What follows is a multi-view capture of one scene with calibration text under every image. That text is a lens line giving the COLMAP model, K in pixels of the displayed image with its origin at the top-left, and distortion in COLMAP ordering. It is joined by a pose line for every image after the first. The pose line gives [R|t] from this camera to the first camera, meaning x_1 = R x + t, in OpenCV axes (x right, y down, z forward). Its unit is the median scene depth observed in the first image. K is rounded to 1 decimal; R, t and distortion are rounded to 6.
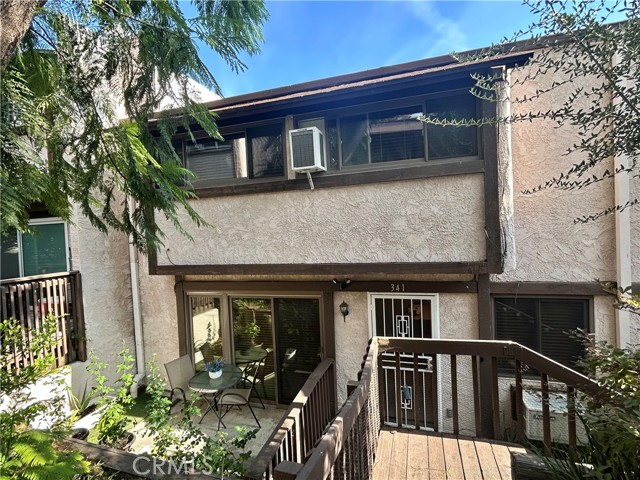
lens RADIAL K [[317.9, 0, 320.0], [0, 317.9, 240.0], [0, 0, 1]] dist [-0.000056, -0.000002]
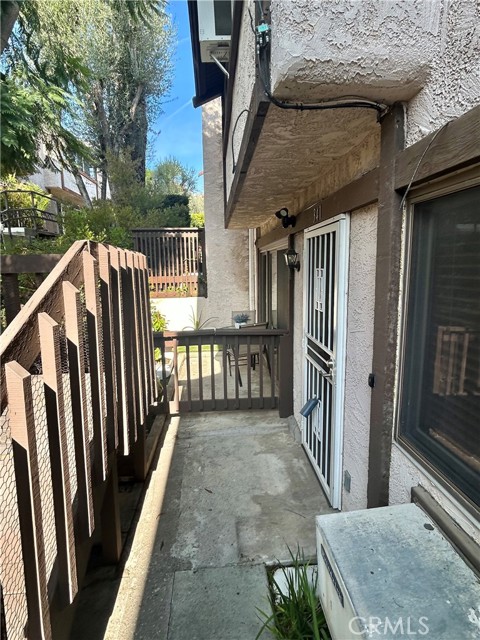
lens RADIAL K [[366.9, 0, 240.0], [0, 366.9, 320.0], [0, 0, 1]] dist [-0.001574, 0.003964]
pose [[0.362654, 0.168924, -0.916486, 0.760524], [-0.026517, 0.984907, 0.171042, 0.216685], [0.931547, -0.037726, 0.361660, 0.600361]]
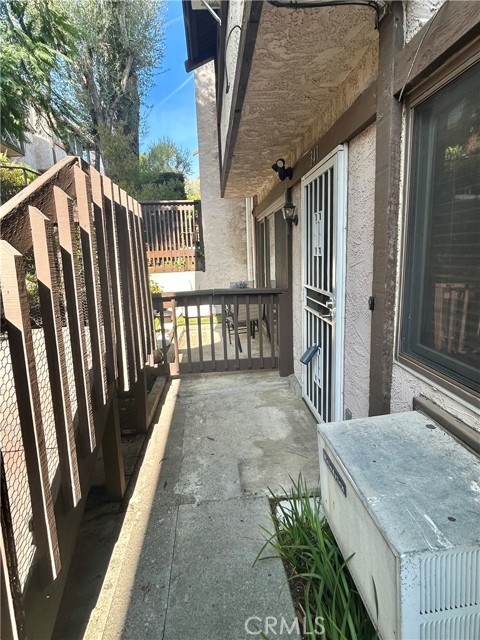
lens RADIAL K [[366.9, 0, 240.0], [0, 366.9, 320.0], [0, 0, 1]] dist [-0.001574, 0.003964]
pose [[0.368724, 0.193580, -0.909158, 0.767069], [-0.004335, 0.978422, 0.206569, 0.275048], [0.929529, -0.072226, 0.361607, 0.599838]]
